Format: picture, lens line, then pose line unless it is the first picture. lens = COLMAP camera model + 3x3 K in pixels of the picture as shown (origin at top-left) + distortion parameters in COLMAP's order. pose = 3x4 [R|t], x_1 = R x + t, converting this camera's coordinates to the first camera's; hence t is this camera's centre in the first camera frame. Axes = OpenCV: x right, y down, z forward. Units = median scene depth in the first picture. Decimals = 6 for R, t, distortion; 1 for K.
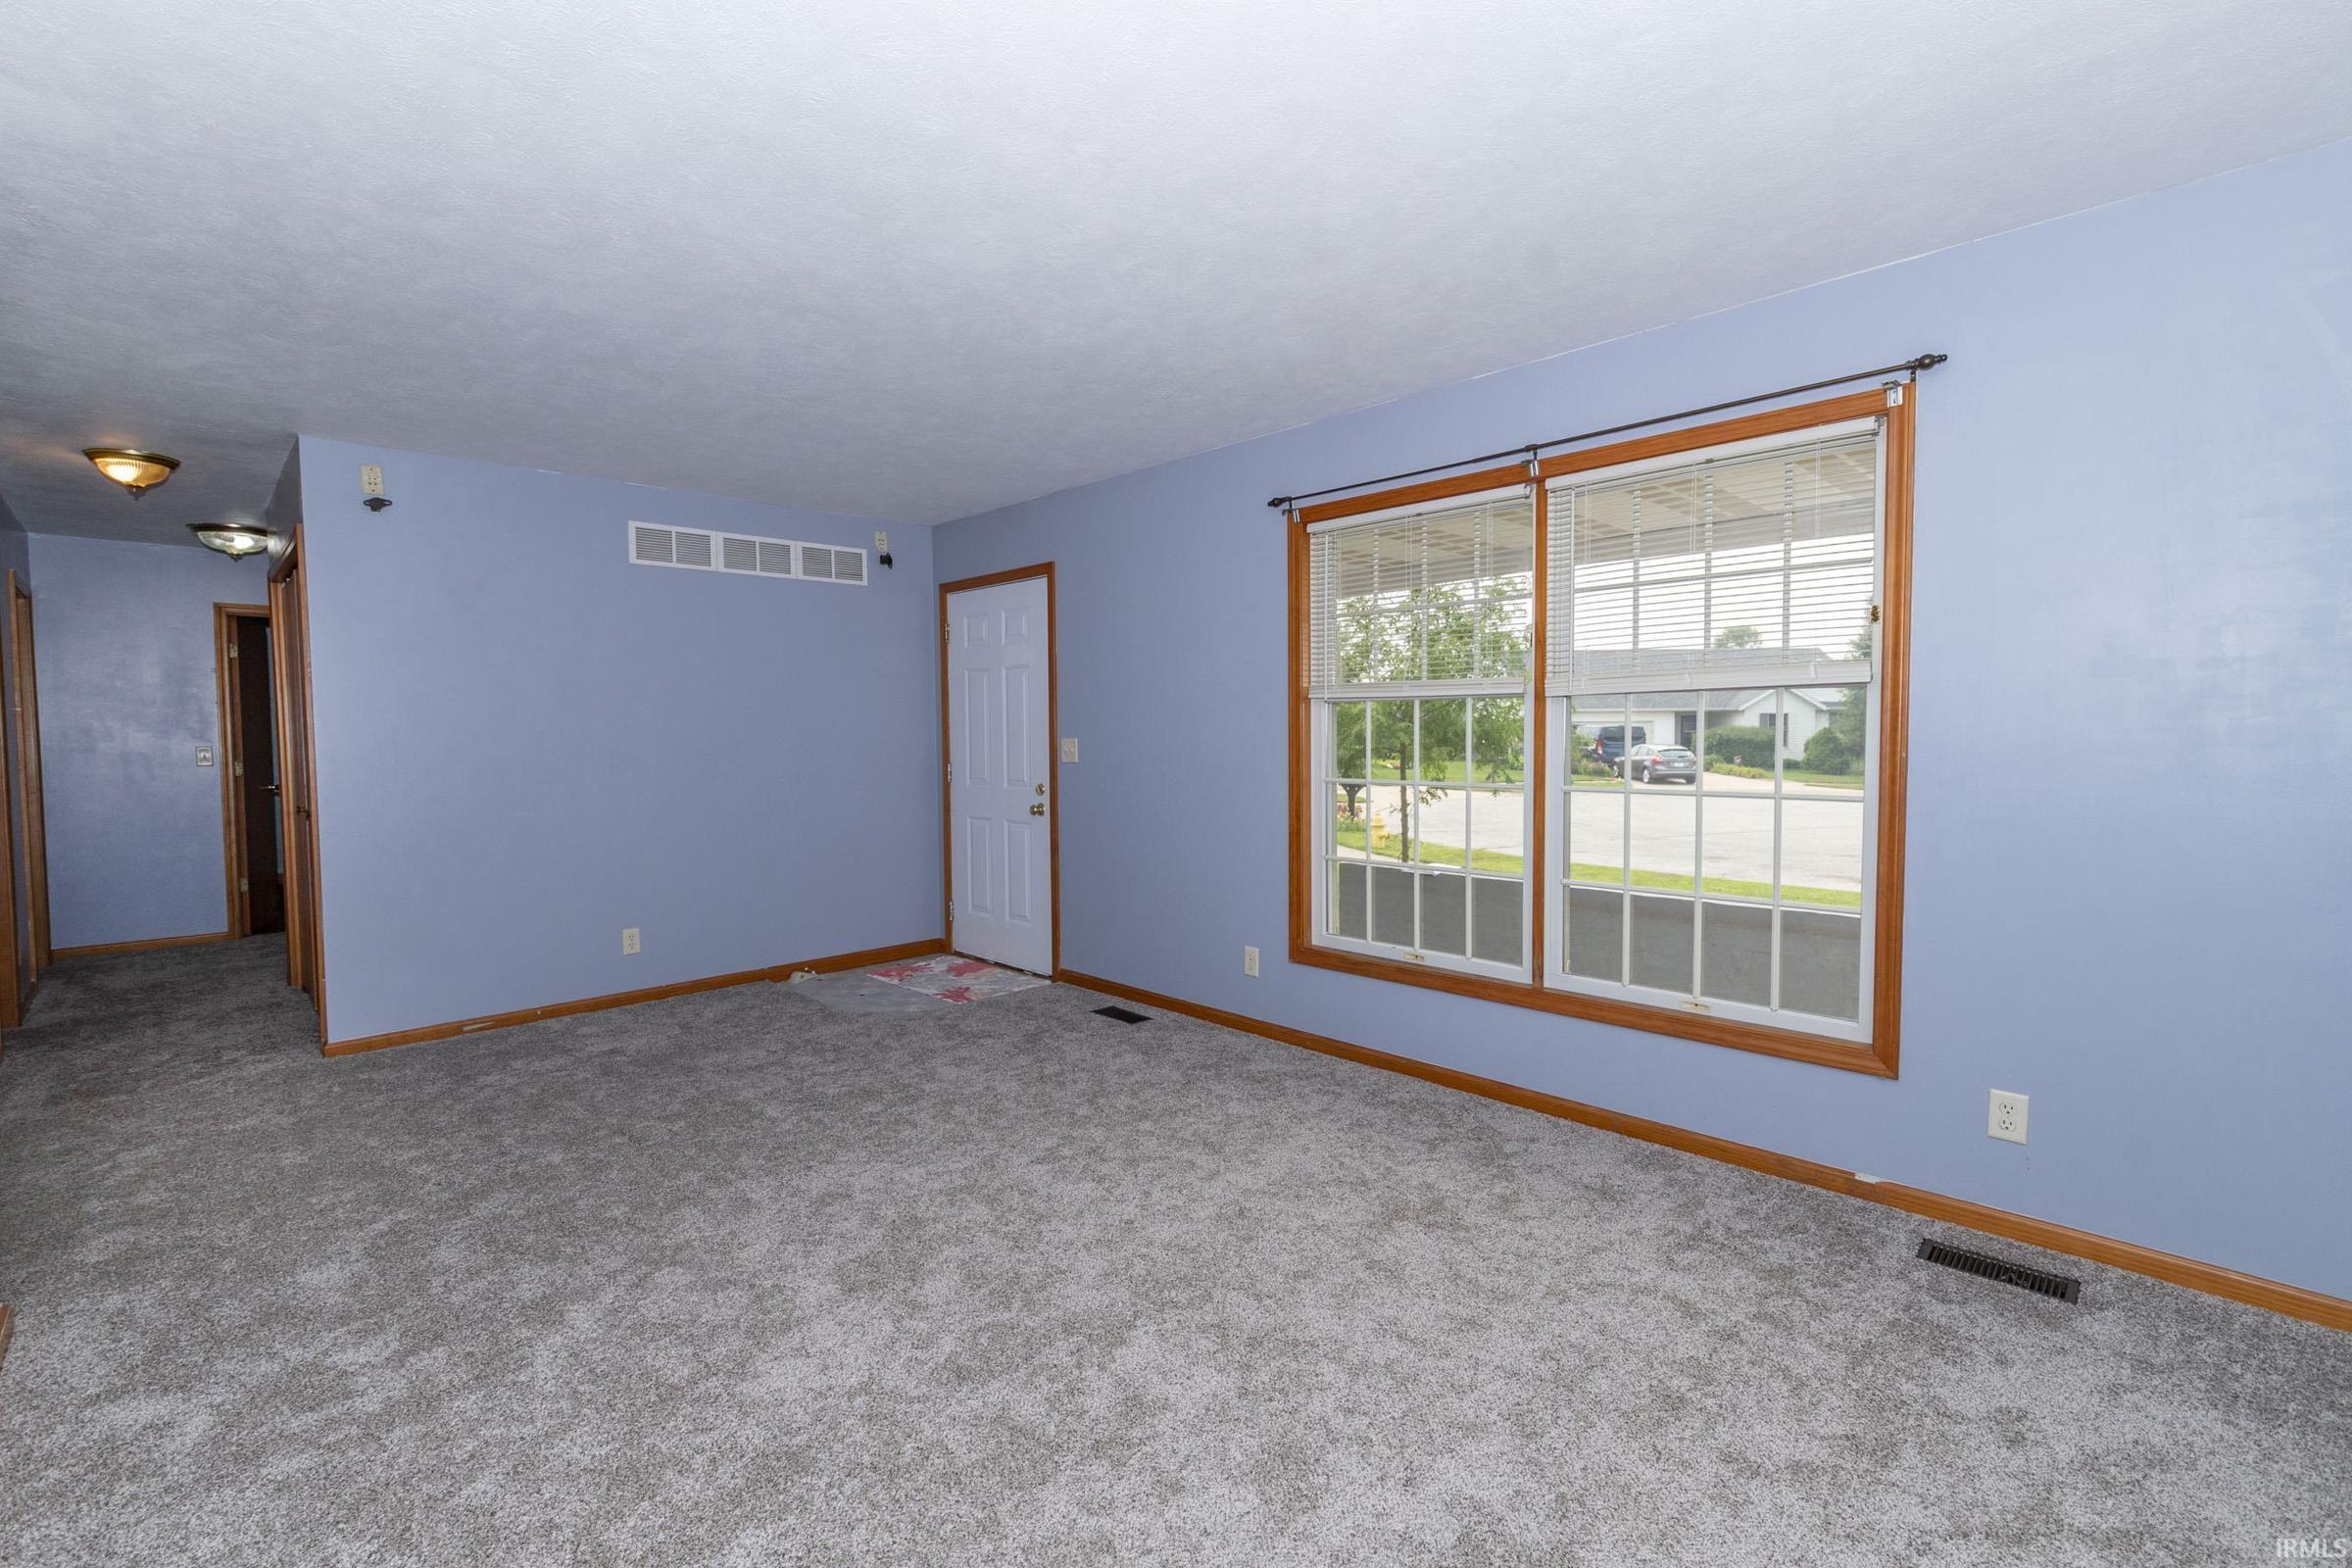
lens RADIAL K [[1021.1, 0, 1178.7], [0, 1021.1, 783.0], [0, 0, 1]] dist [-0.001604, -0.000188]
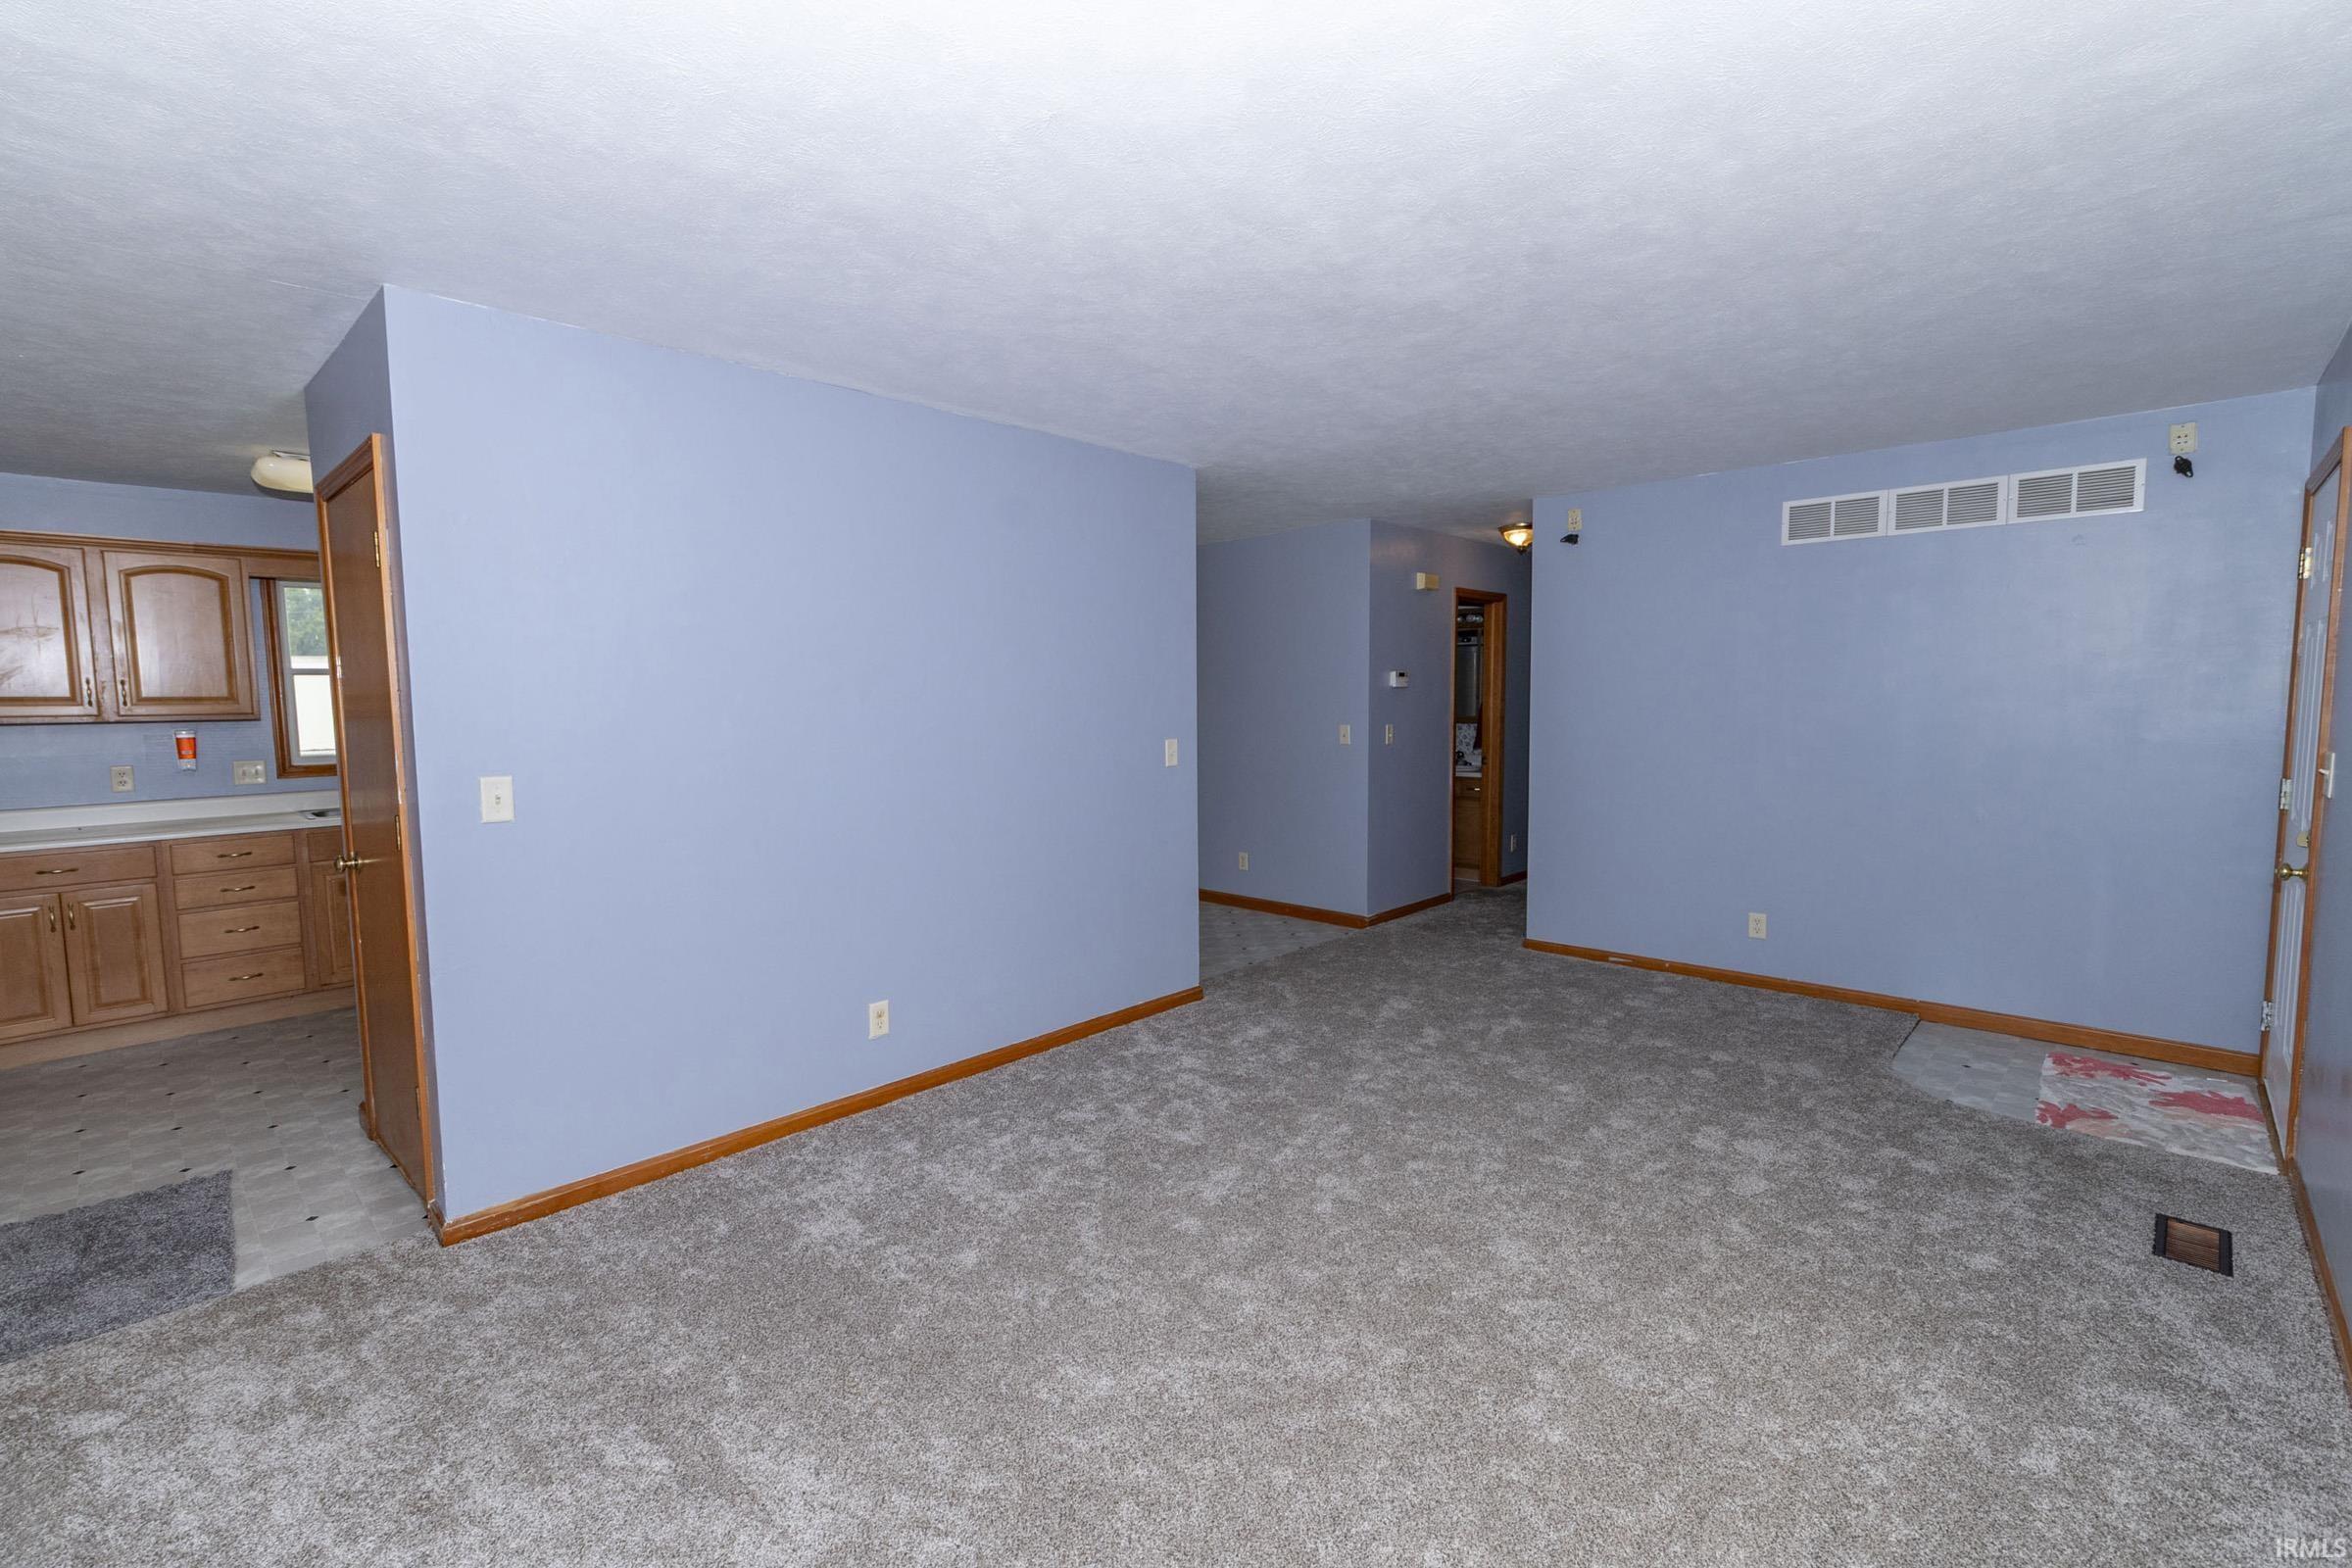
lens RADIAL K [[1021.1, 0, 1175.0], [0, 1021.1, 786.4], [0, 0, 1]] dist [-0.001604, -0.000188]
pose [[0.050899, 0.091333, -0.994519, 0.429182], [-0.051263, 0.994736, 0.088729, -0.042083], [0.997387, 0.046466, 0.055313, 0.374356]]
